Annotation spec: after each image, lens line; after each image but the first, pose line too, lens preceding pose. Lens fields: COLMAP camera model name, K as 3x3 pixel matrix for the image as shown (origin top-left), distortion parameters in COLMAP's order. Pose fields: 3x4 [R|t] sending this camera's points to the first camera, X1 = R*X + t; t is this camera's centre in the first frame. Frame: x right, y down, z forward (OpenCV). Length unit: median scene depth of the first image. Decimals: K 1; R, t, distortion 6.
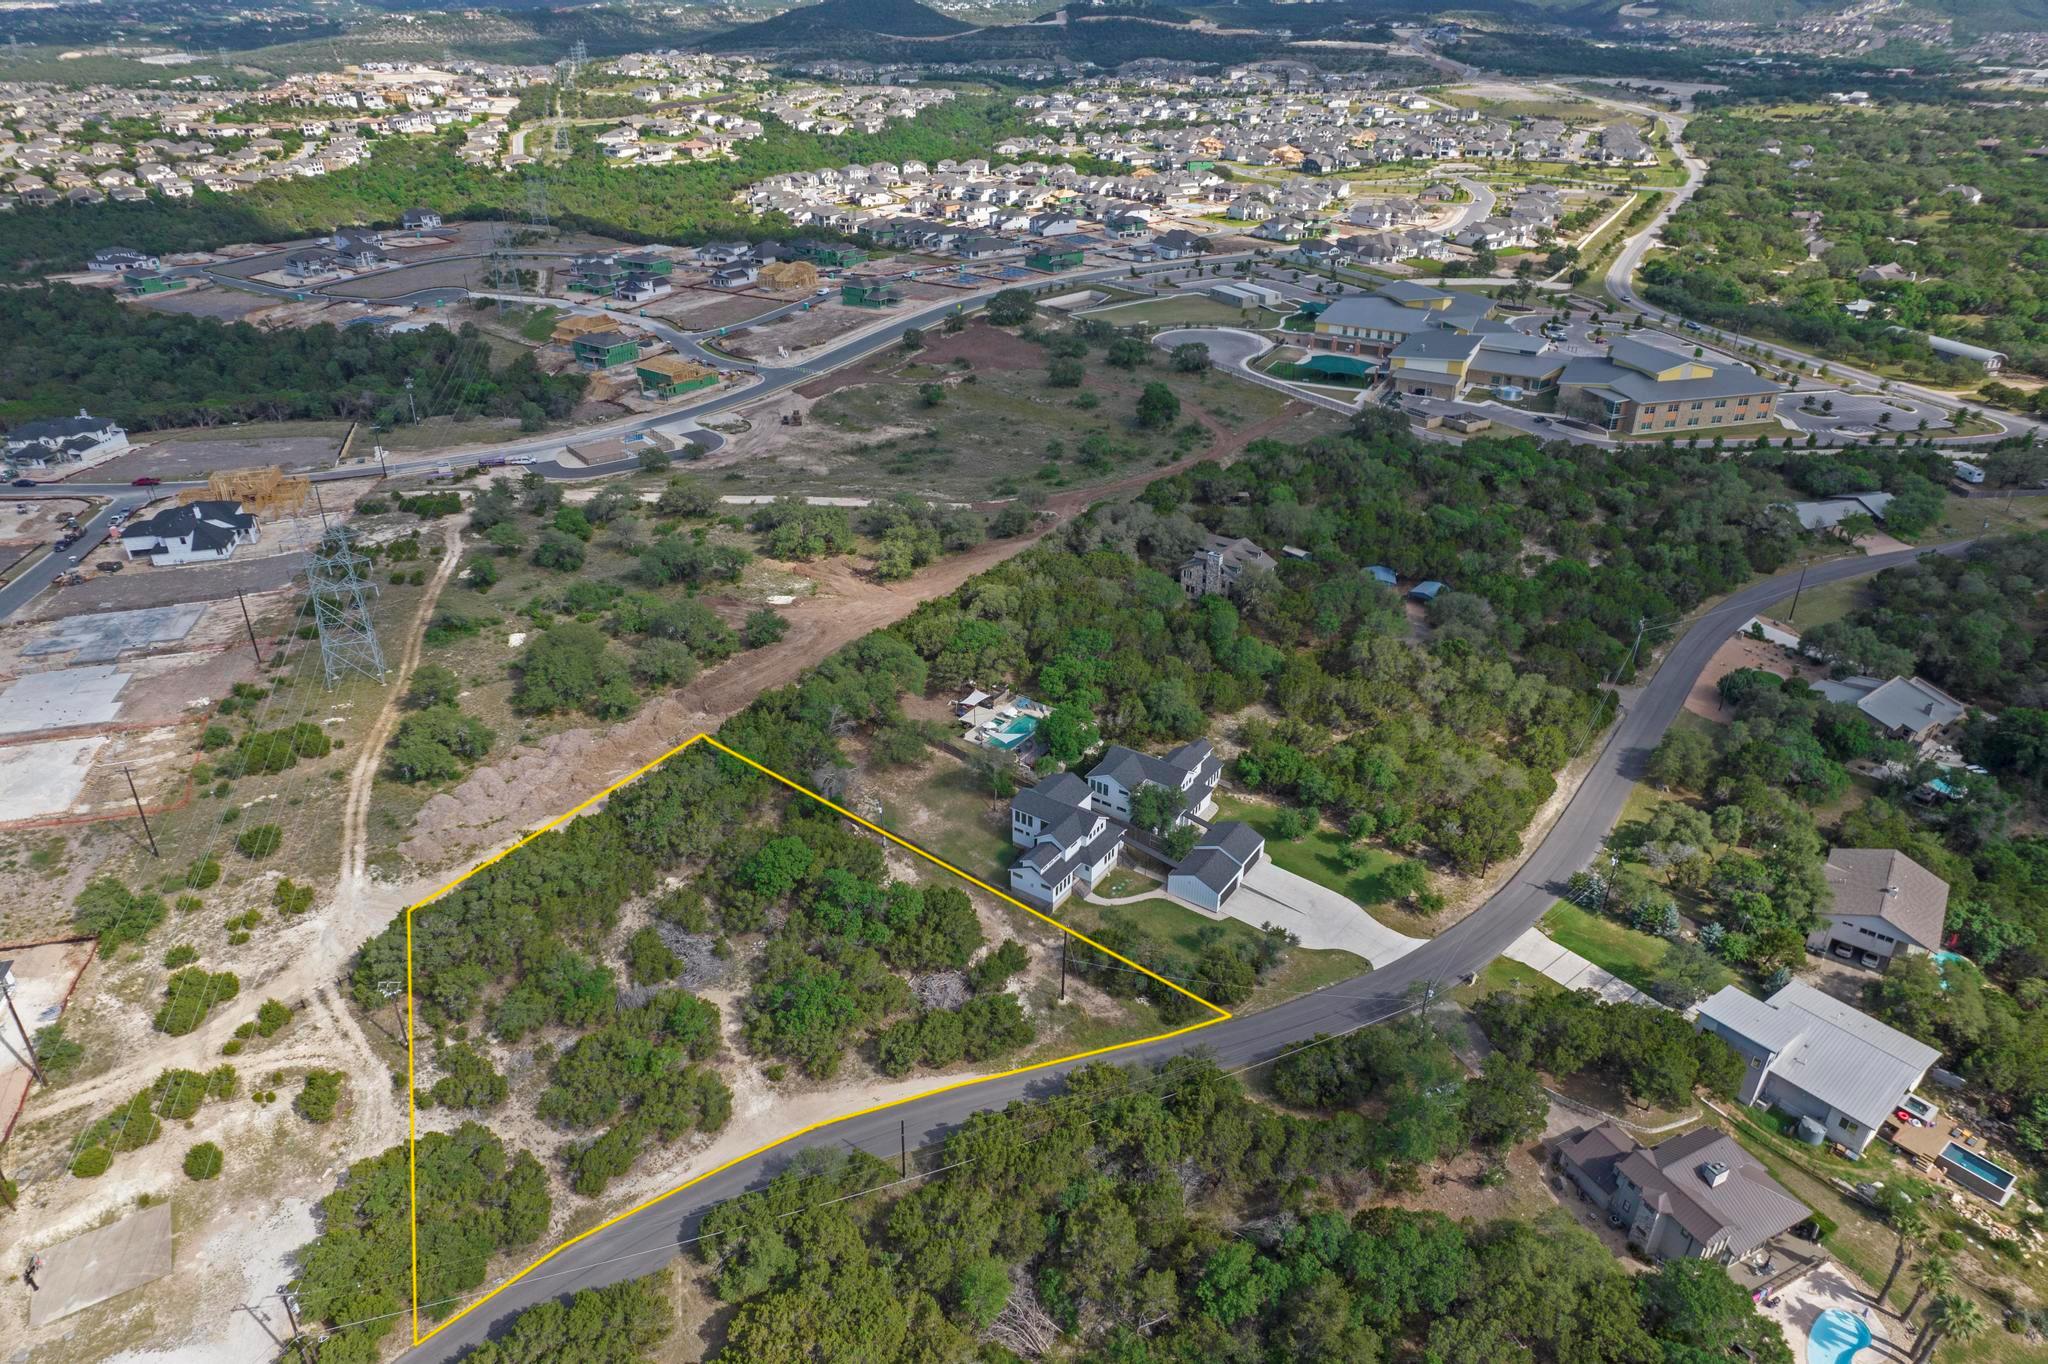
lens RADIAL K [[1302.5, 0, 1024.0], [0, 1302.5, 682.0], [0, 0, 1]] dist [-0.076092, 0.076078]
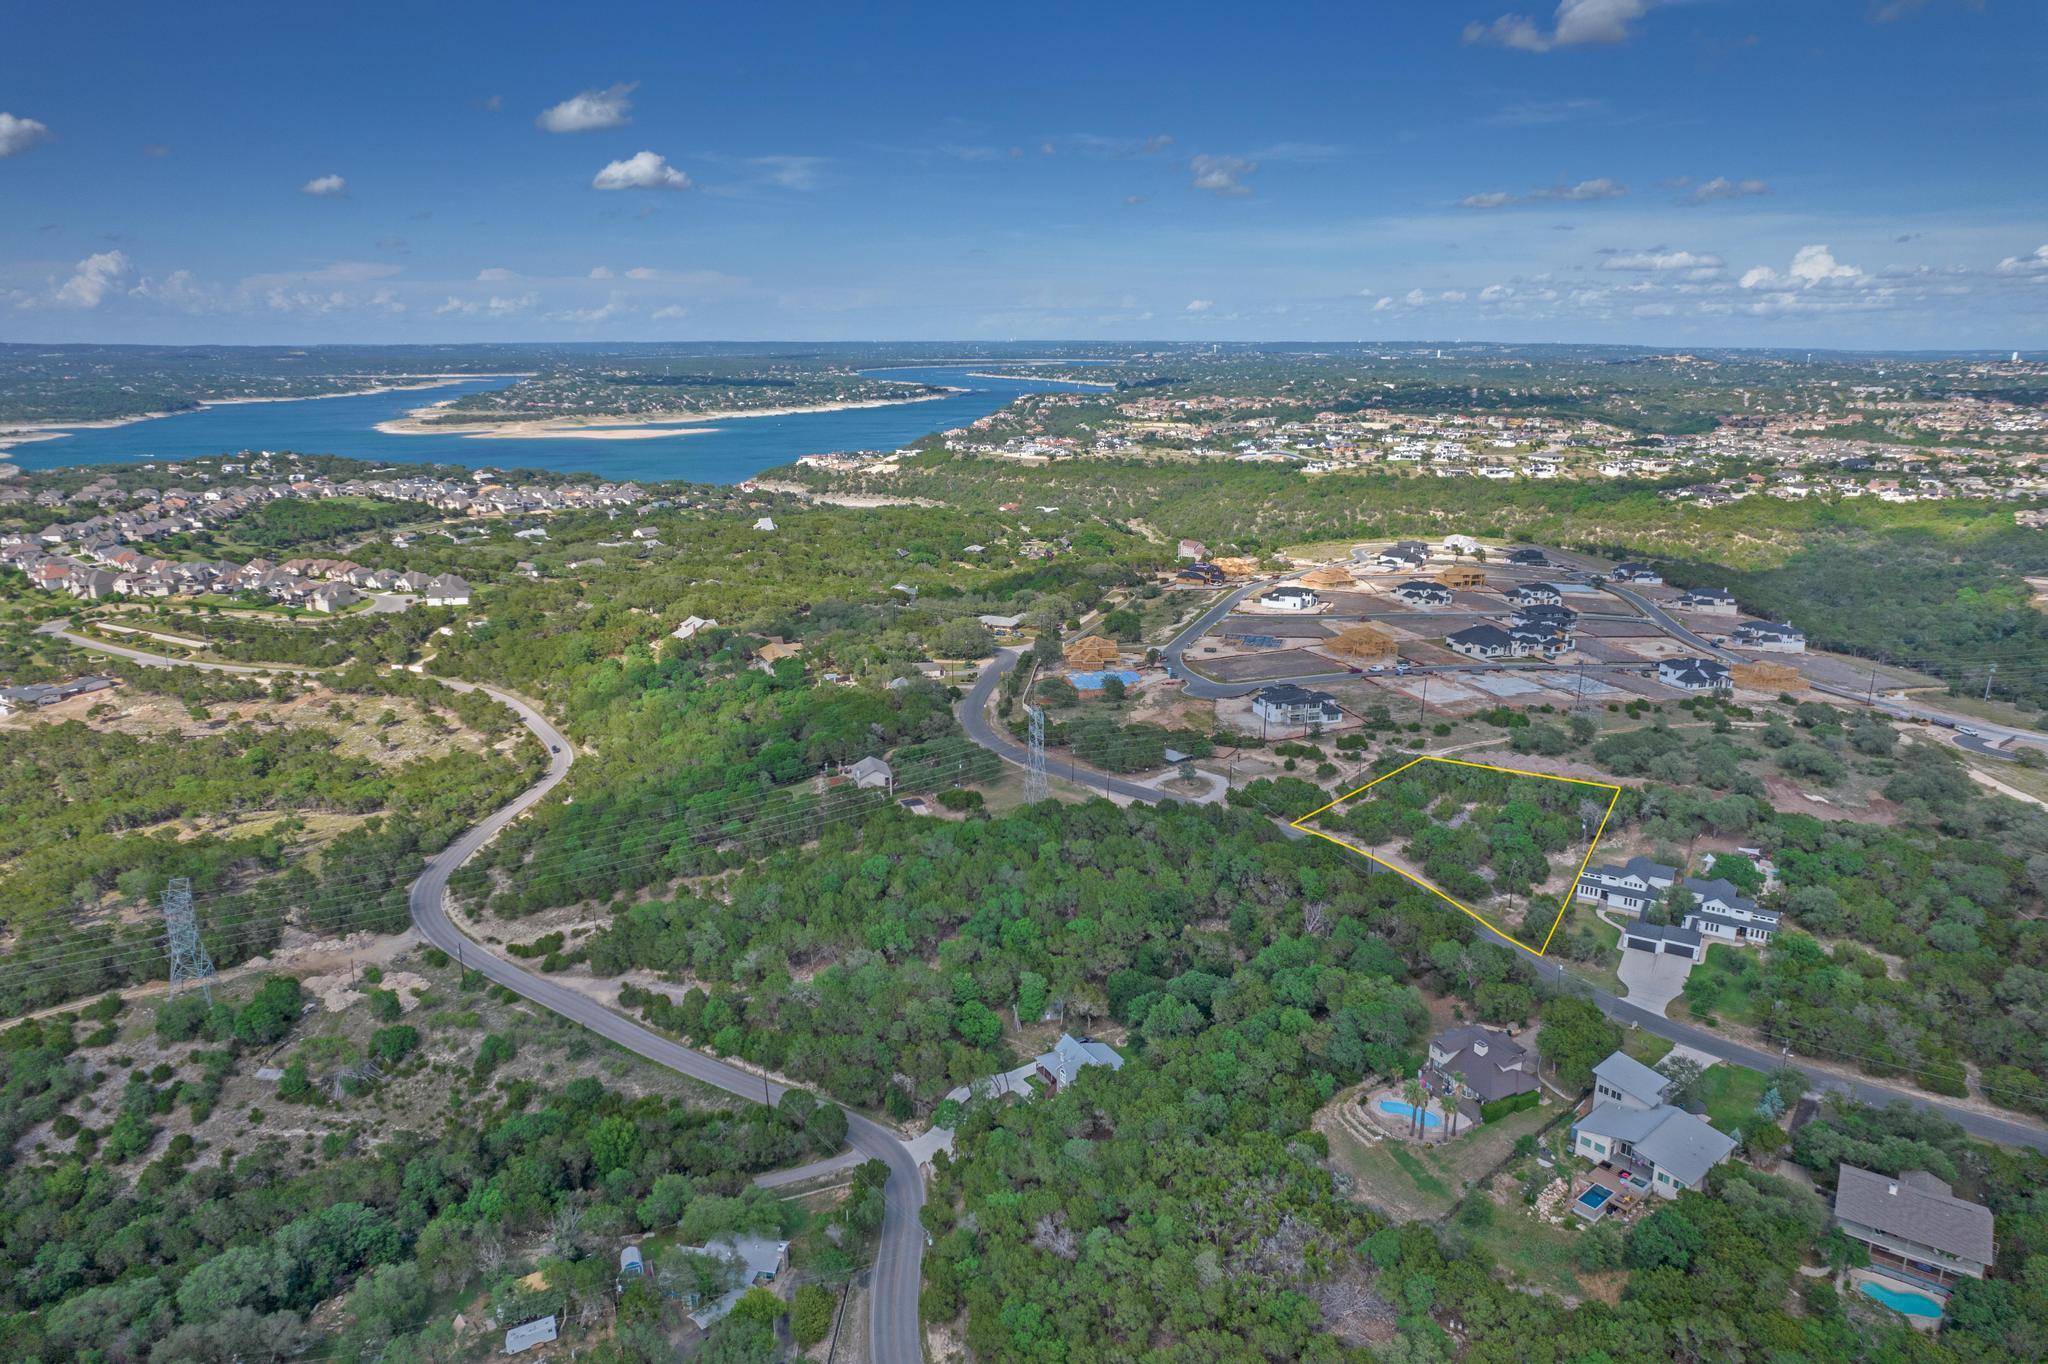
lens RADIAL K [[1317.3, 0, 1035.7], [0, 1317.3, 686.7], [0, 0, 1]] dist [-0.083879, 0.079675]
pose [[0.037600, 0.258267, -0.965342, 1.552935], [-0.478503, 0.852728, 0.209501, -0.077434], [0.877280, 0.454042, 0.155644, -0.001263]]
